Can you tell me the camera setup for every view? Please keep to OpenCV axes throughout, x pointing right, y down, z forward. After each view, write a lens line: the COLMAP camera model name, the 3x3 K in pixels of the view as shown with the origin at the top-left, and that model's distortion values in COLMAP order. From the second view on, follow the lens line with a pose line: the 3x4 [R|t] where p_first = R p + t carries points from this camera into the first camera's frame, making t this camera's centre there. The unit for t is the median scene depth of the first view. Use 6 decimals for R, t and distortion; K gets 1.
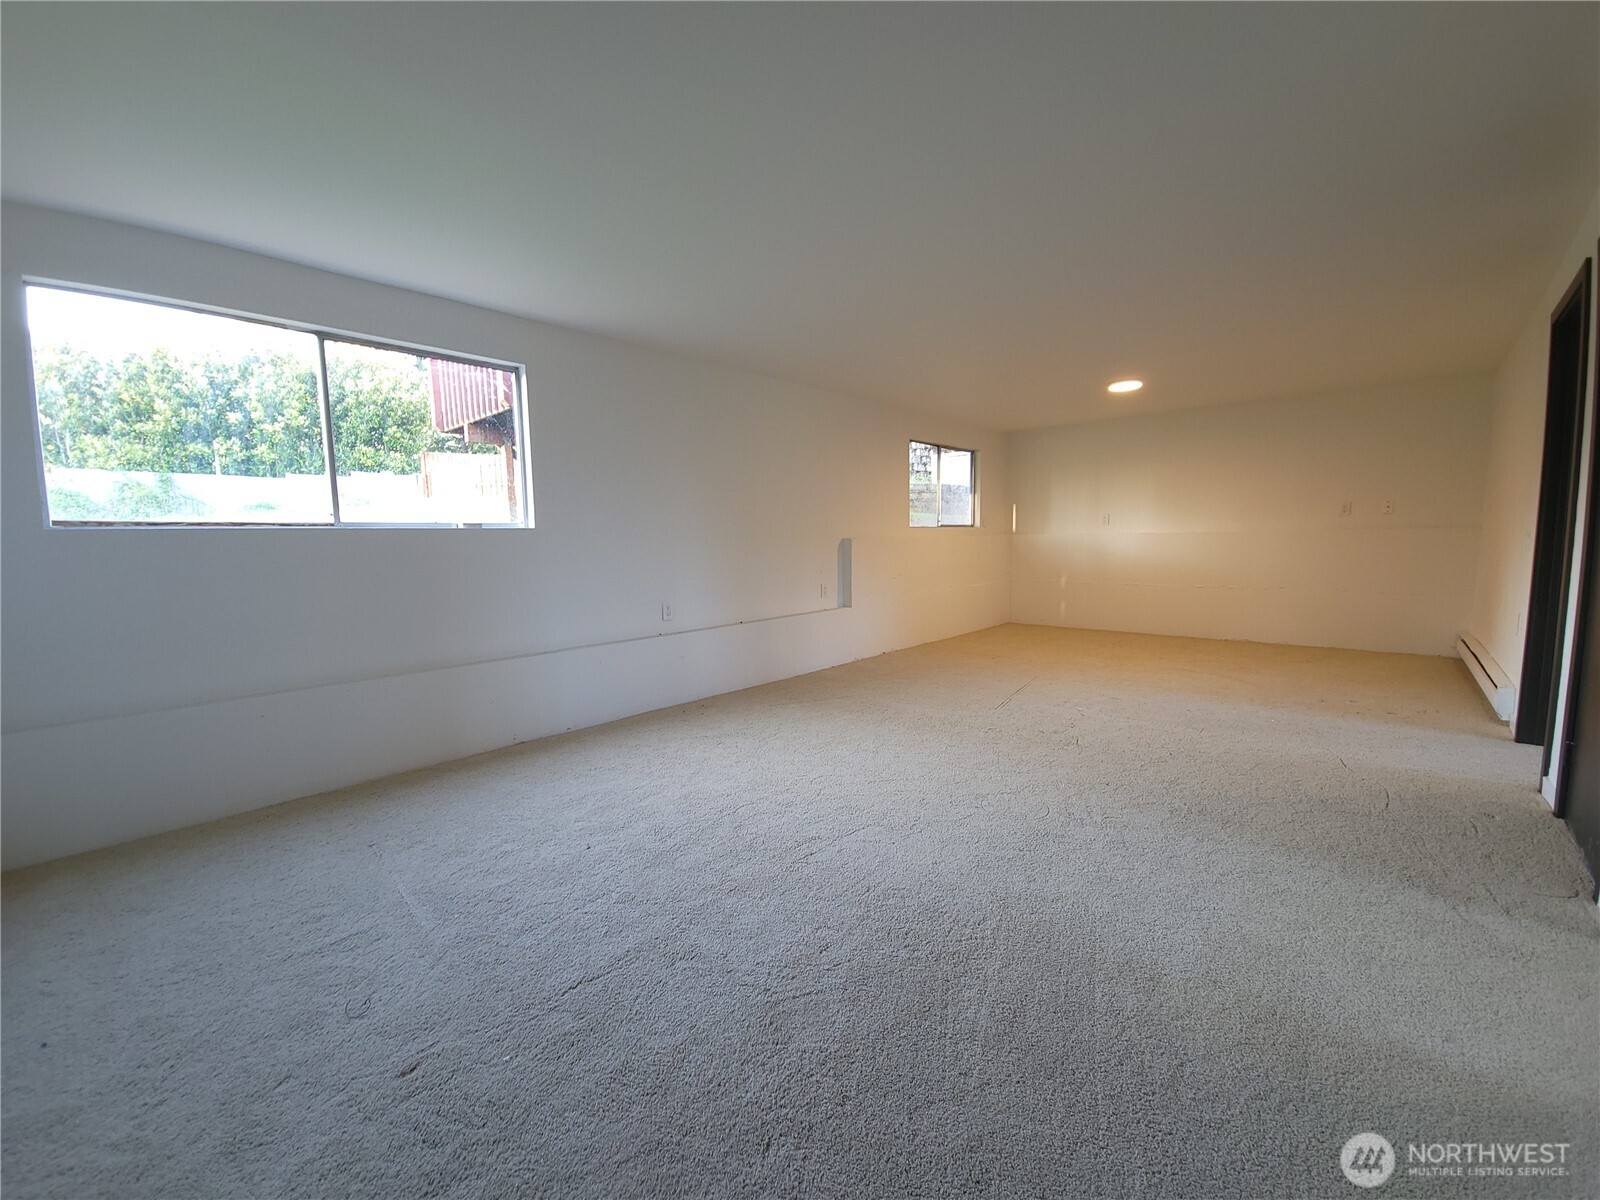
lens RADIAL K [[644.9, 0, 796.4], [0, 644.9, 604.1], [0, 0, 1]] dist [0.001186, -0.000188]
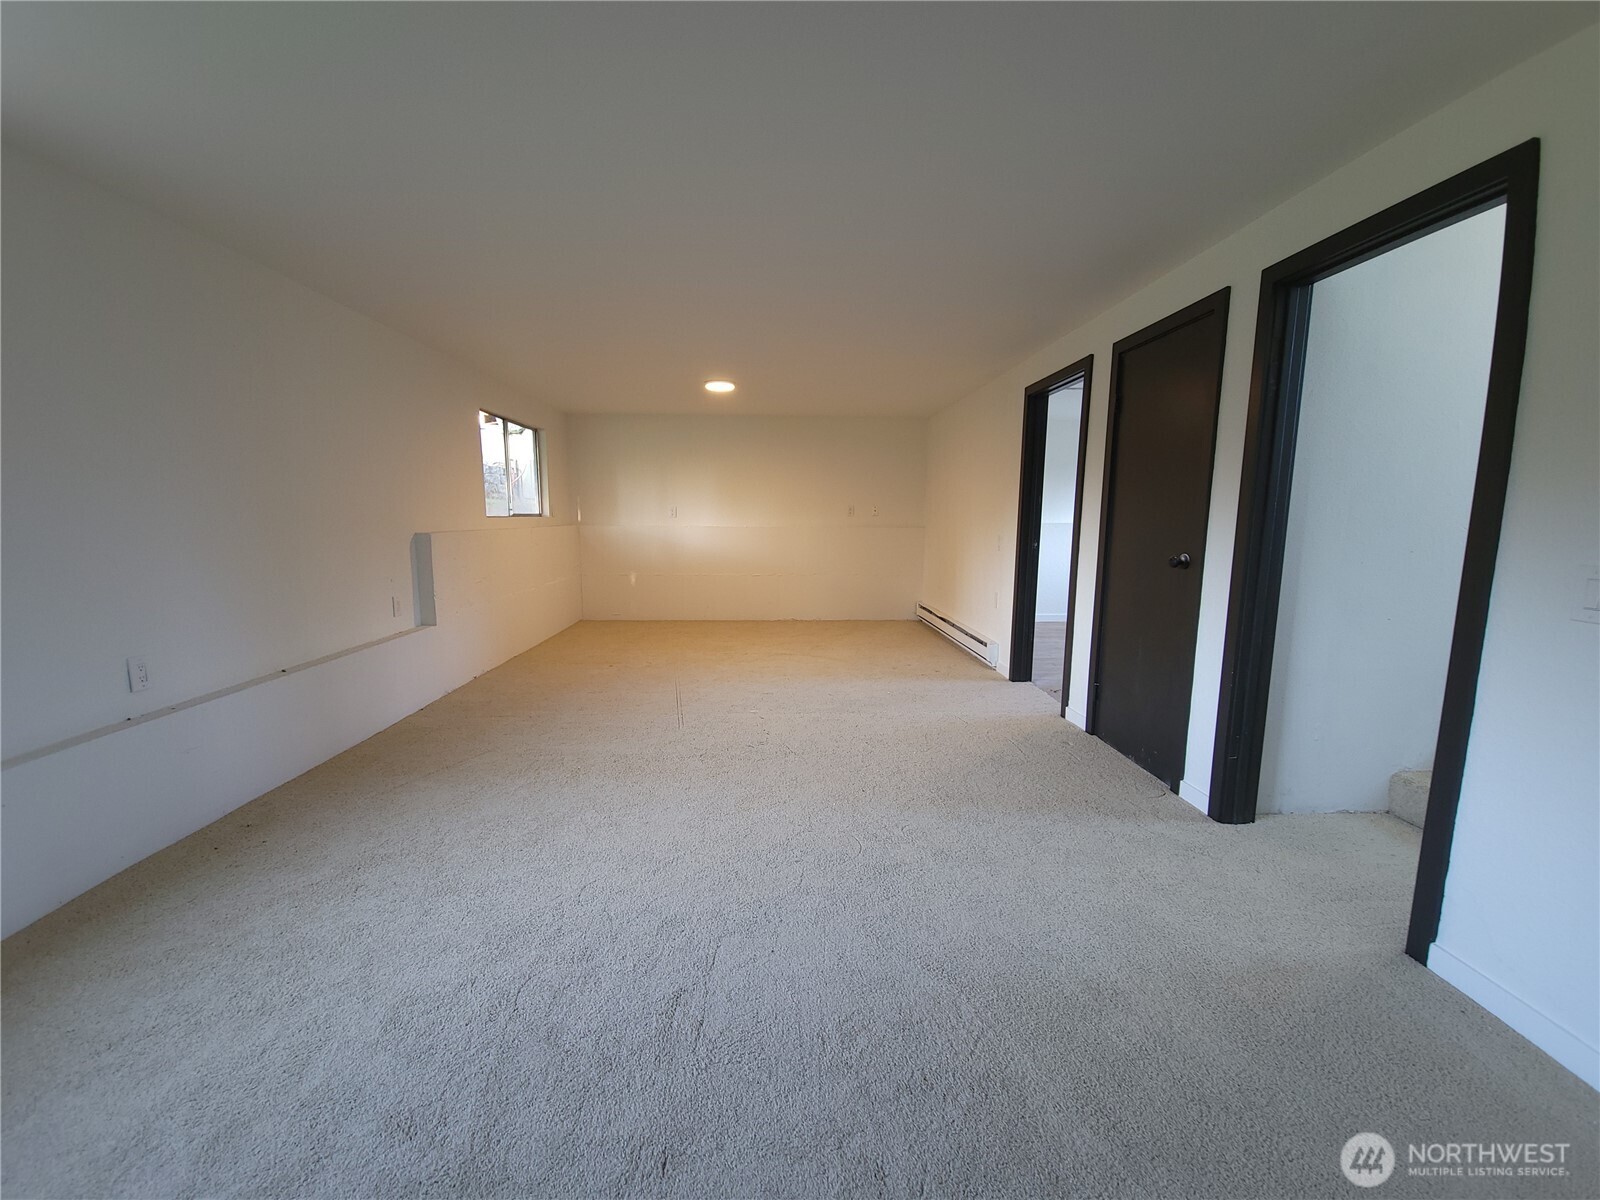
lens RADIAL K [[644.9, 0, 796.4], [0, 644.9, 604.1], [0, 0, 1]] dist [0.001186, -0.000188]
pose [[0.711315, -0.073030, 0.699069, -0.149110], [0.053048, 0.997329, 0.050211, -0.037294], [-0.700869, 0.001369, 0.713289, 0.183779]]
